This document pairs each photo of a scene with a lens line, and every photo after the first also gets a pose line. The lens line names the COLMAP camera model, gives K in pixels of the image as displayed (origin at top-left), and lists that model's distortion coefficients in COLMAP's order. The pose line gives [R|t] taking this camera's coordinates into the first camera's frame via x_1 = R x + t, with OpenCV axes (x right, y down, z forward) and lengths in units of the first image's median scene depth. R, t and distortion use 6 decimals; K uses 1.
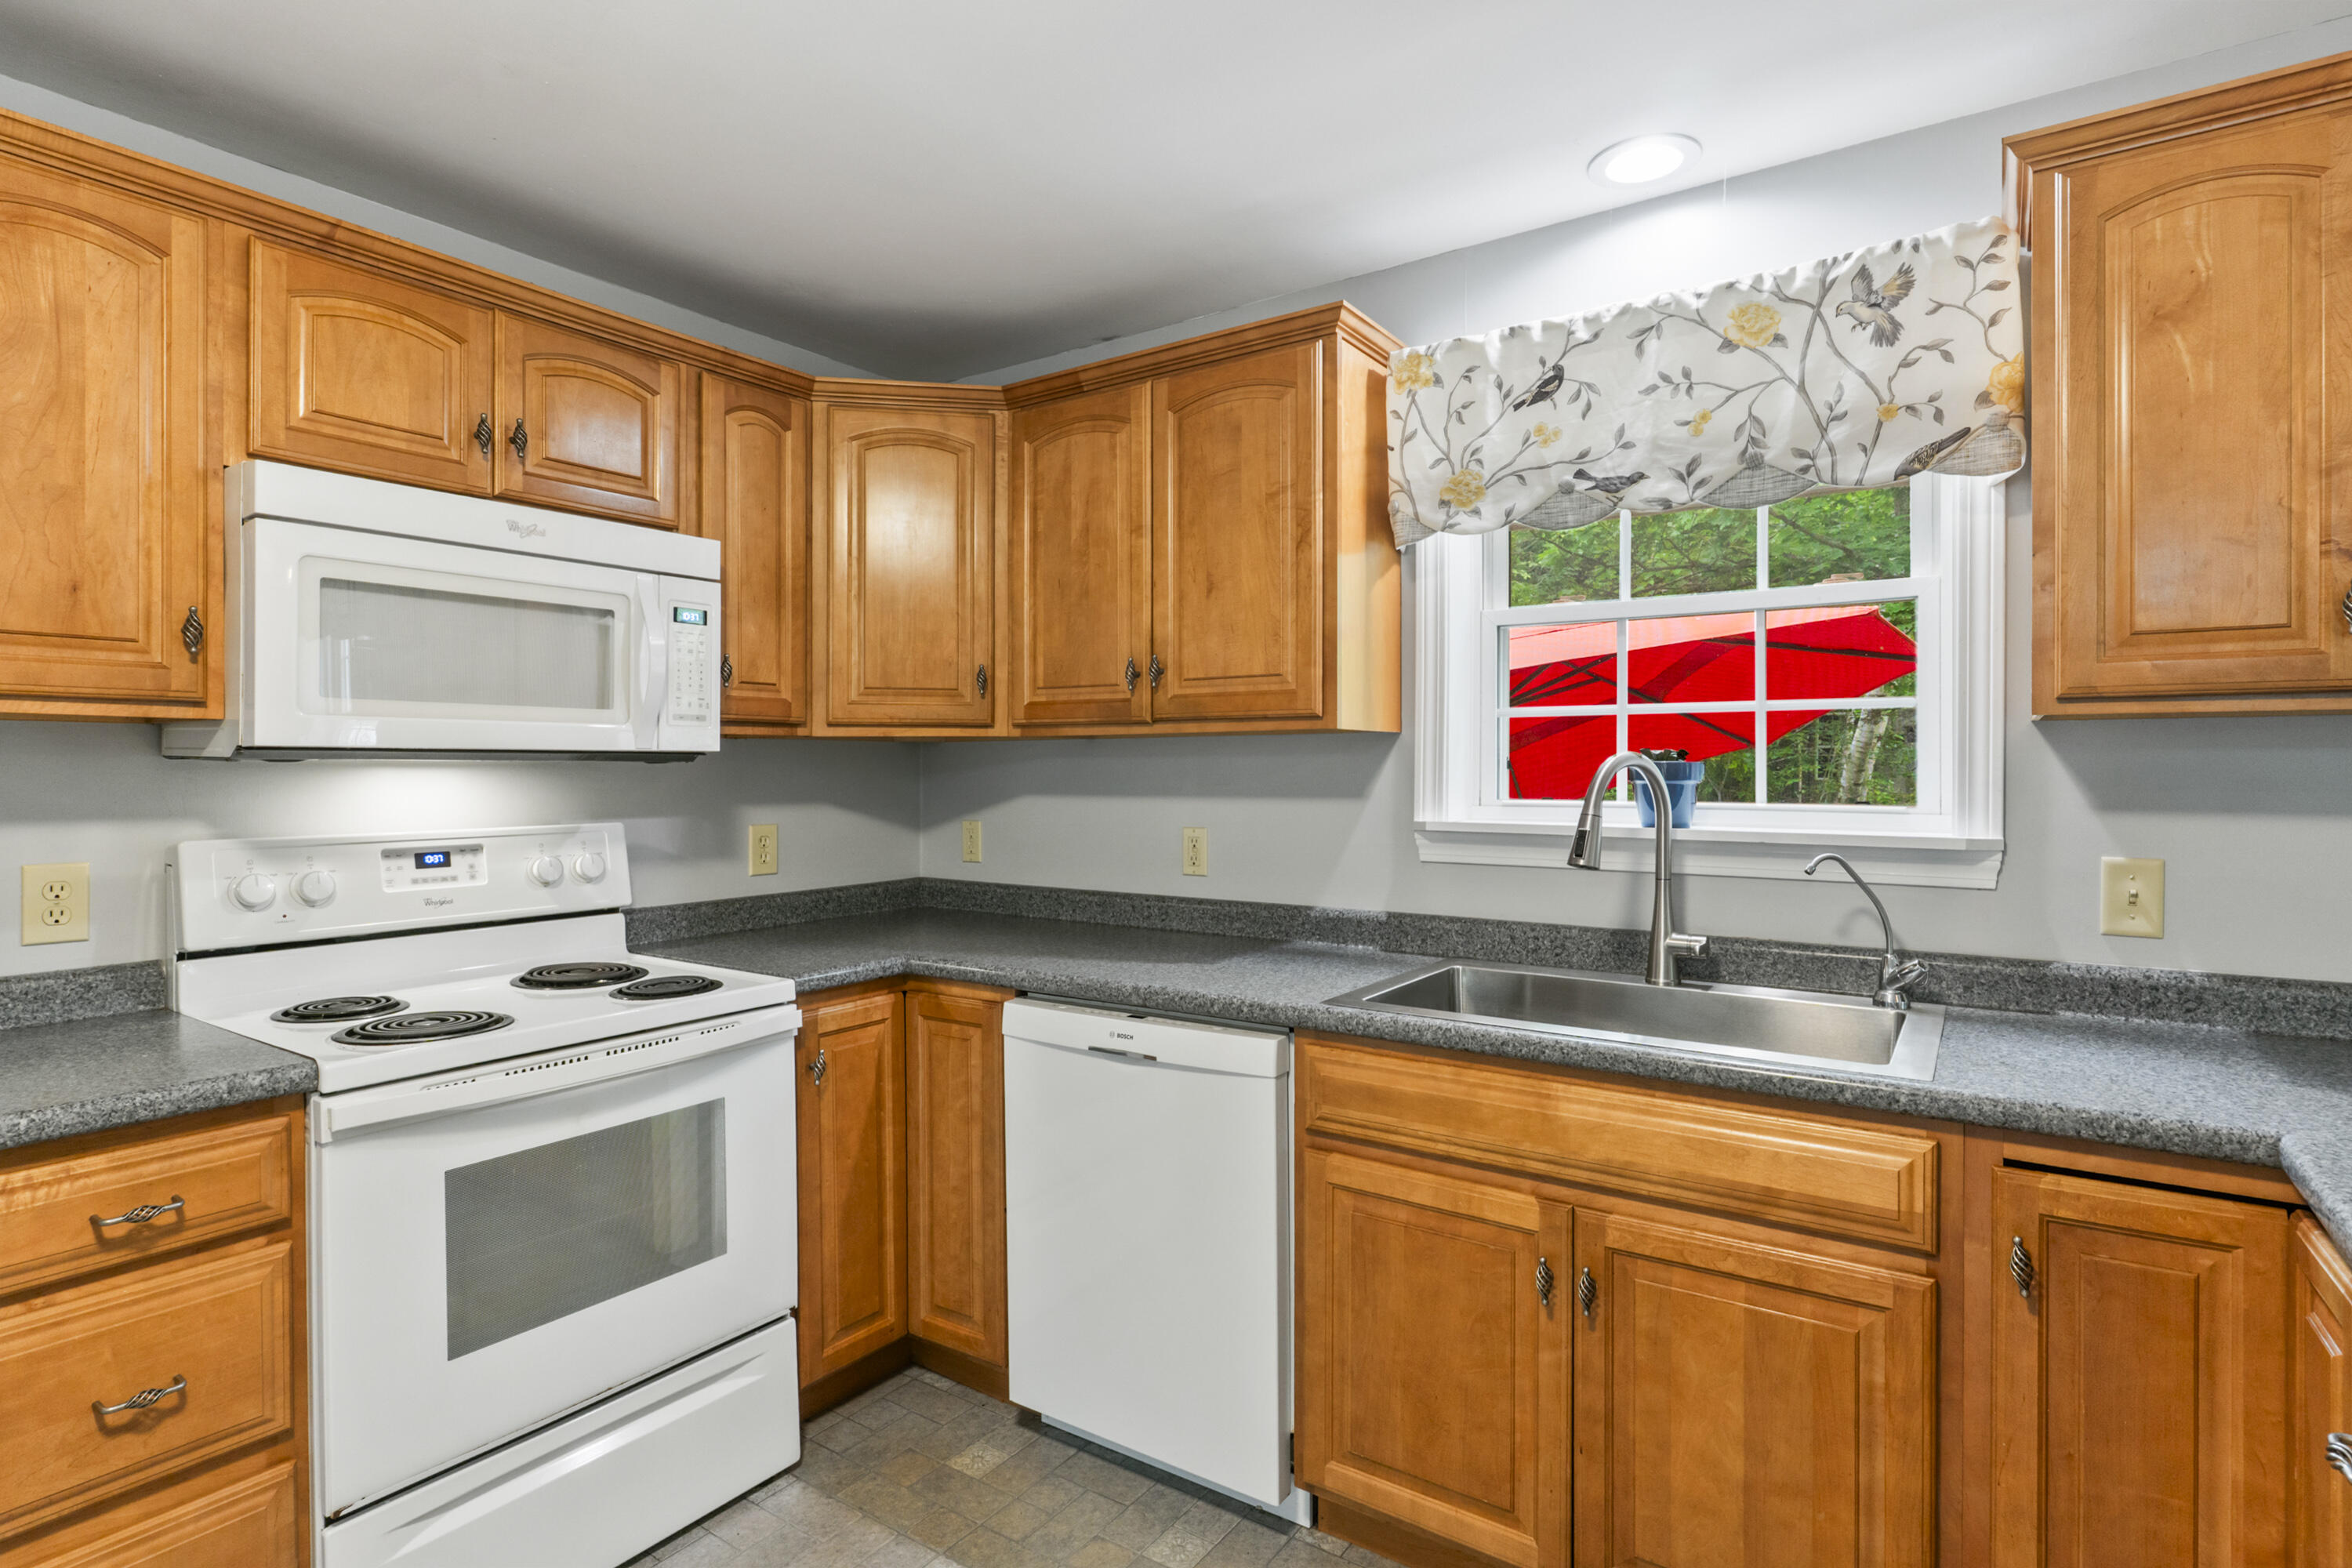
lens RADIAL K [[1172.3, 0, 1180.3], [0, 1172.3, 777.8], [0, 0, 1]] dist [-0.011167, 0.001863]
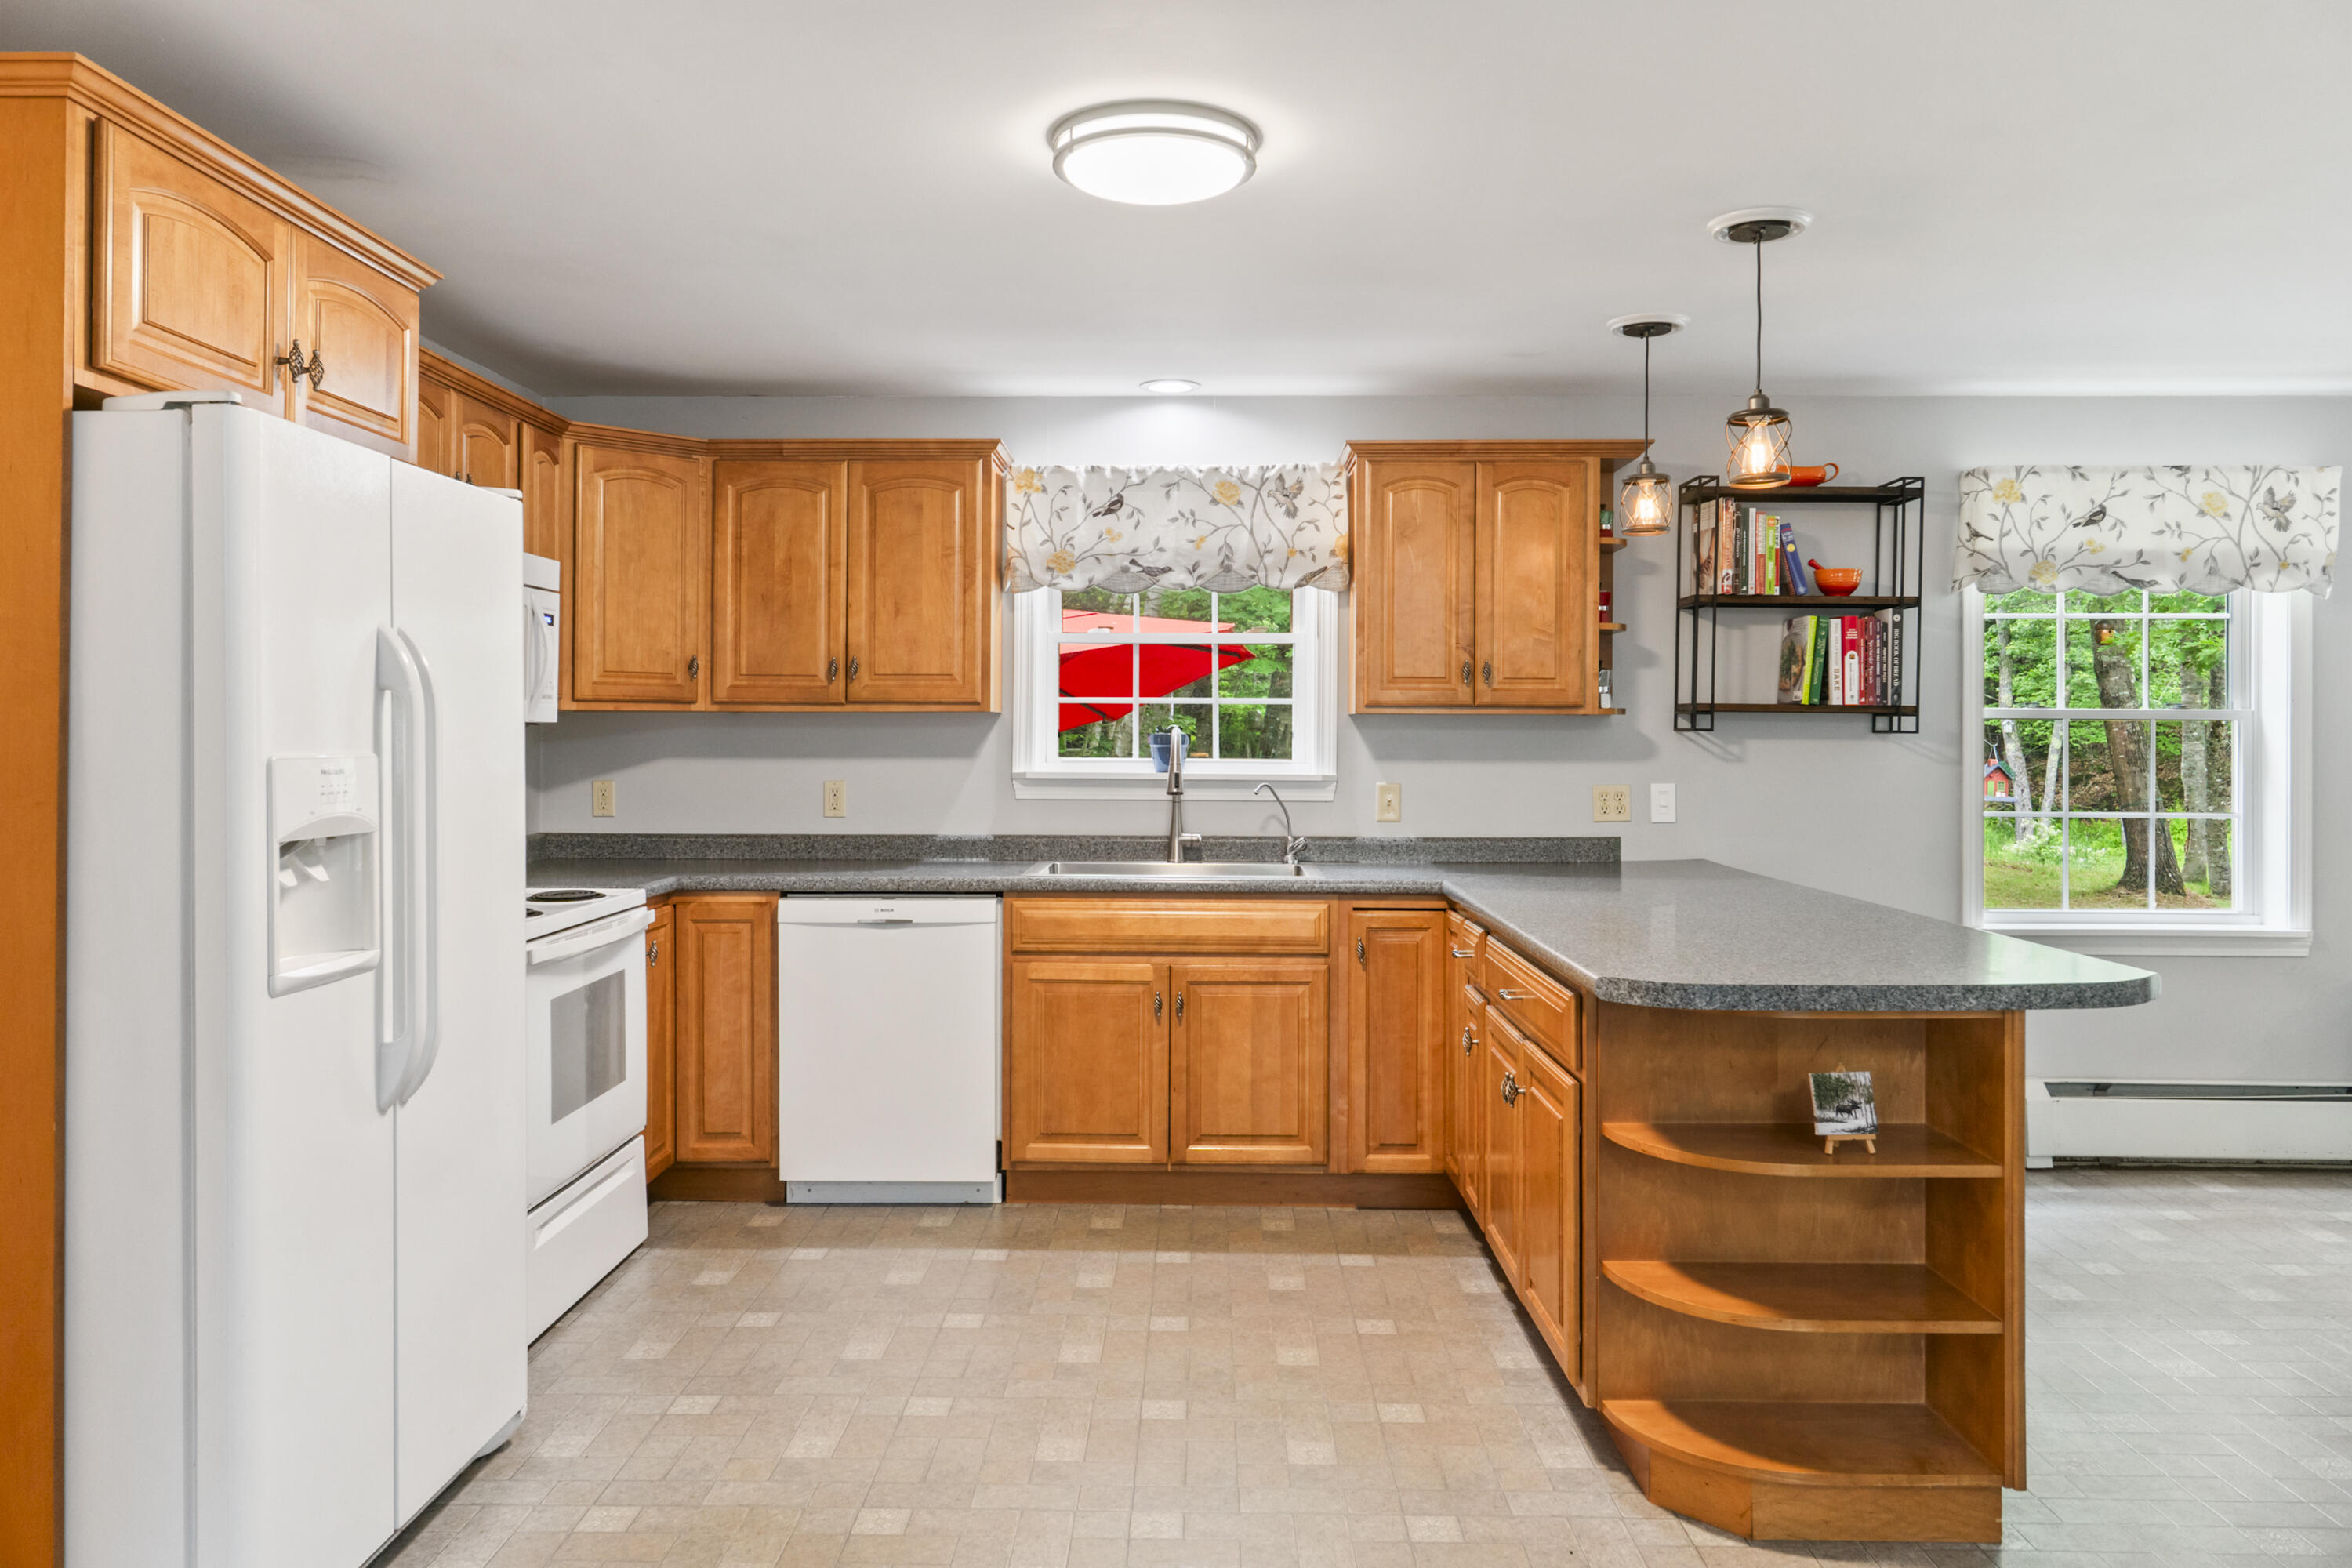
lens RADIAL K [[1733.1, 0, 1175.3], [0, 1733.1, 770.0], [0, 0, 1]] dist [-0.010435, -0.000944]
pose [[0.826379, -0.007883, 0.563059, -1.068840], [0.000381, 0.999910, 0.013440, 0.005546], [-0.563114, -0.010892, 0.826307, -1.154336]]
